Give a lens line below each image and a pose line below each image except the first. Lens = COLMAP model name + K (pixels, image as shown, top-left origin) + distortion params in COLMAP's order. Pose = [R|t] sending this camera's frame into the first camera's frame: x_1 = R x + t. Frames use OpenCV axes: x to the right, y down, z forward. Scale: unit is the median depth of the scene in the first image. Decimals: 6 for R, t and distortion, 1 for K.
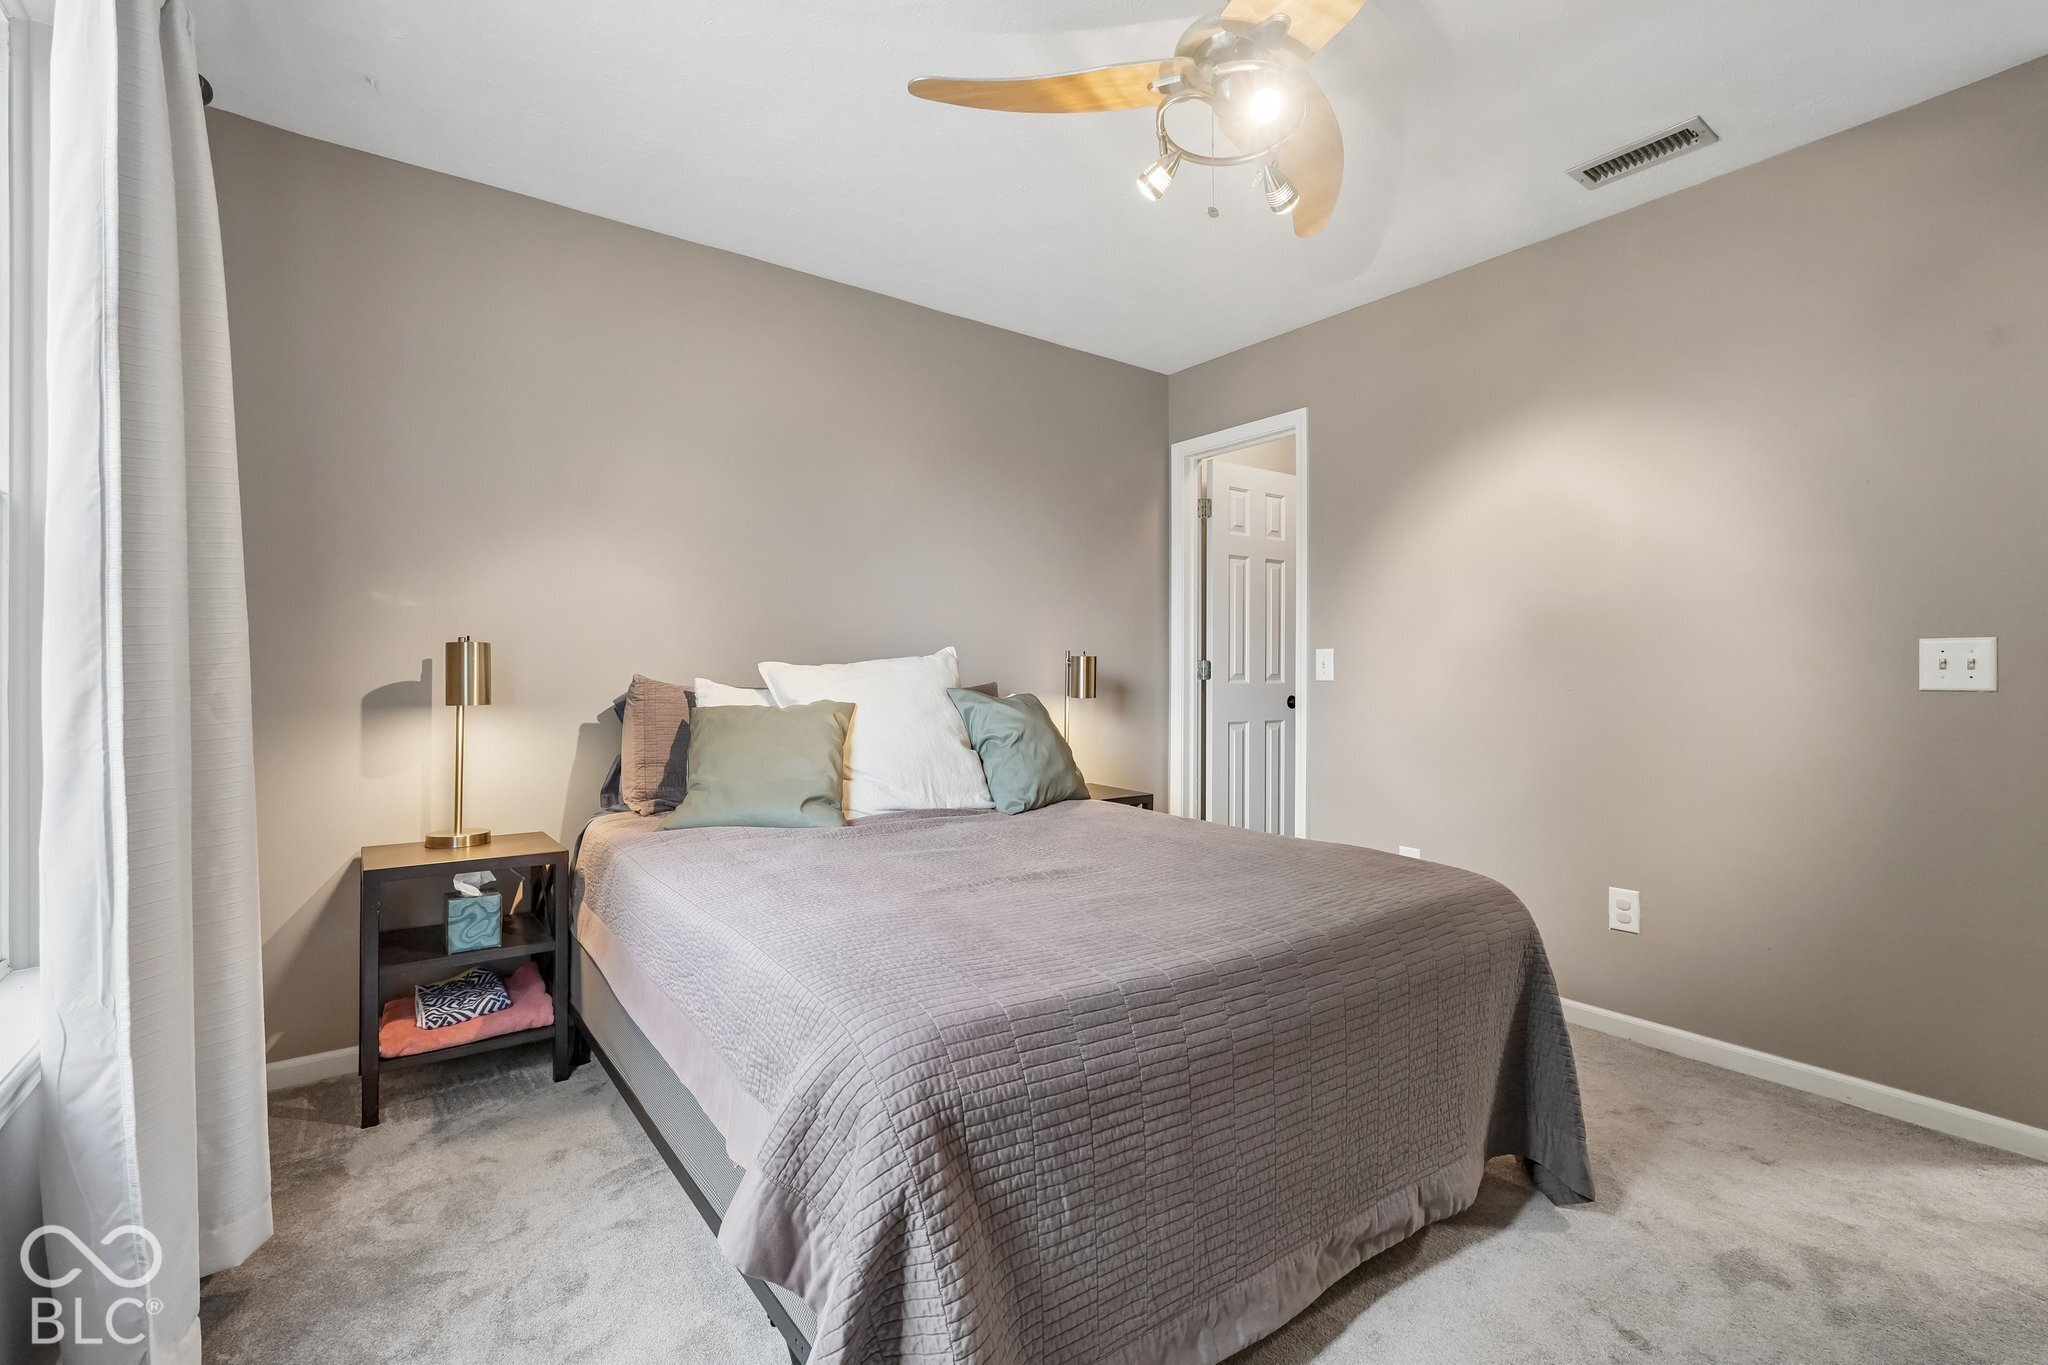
lens RADIAL K [[908.7, 0, 1027.8], [0, 908.7, 686.9], [0, 0, 1]] dist [-0.002920, 0.001408]
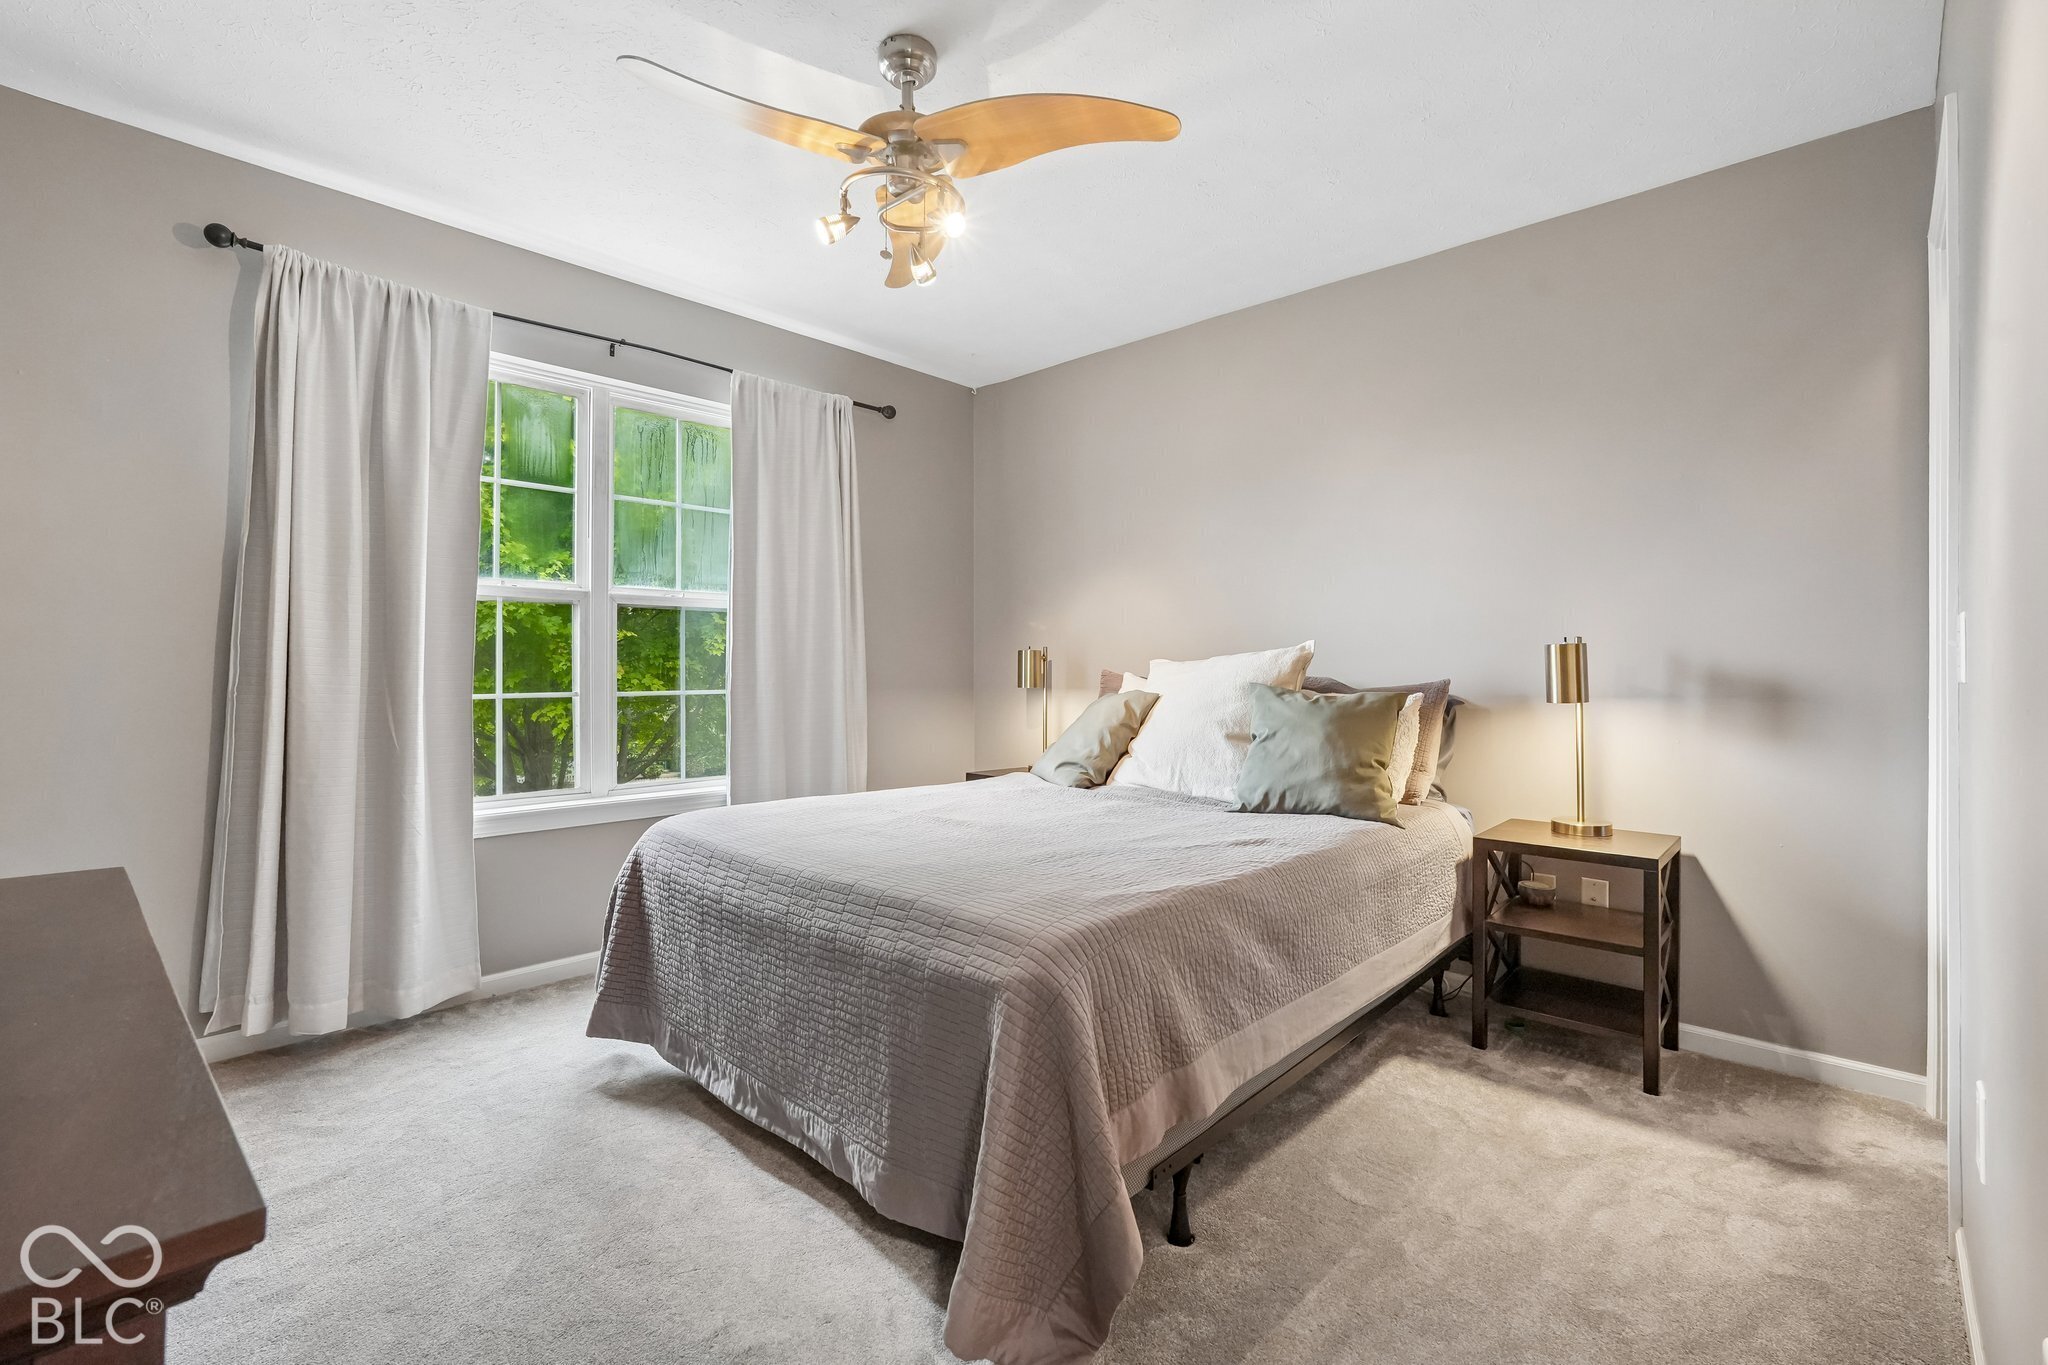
lens RADIAL K [[908.7, 0, 1027.4], [0, 908.7, 664.0], [0, 0, 1]] dist [-0.002920, 0.001408]
pose [[0.179921, -0.001552, -0.983680, 0.931499], [-0.016793, 0.999848, -0.004649, -0.012415], [0.983538, 0.017355, 0.179868, 0.608552]]
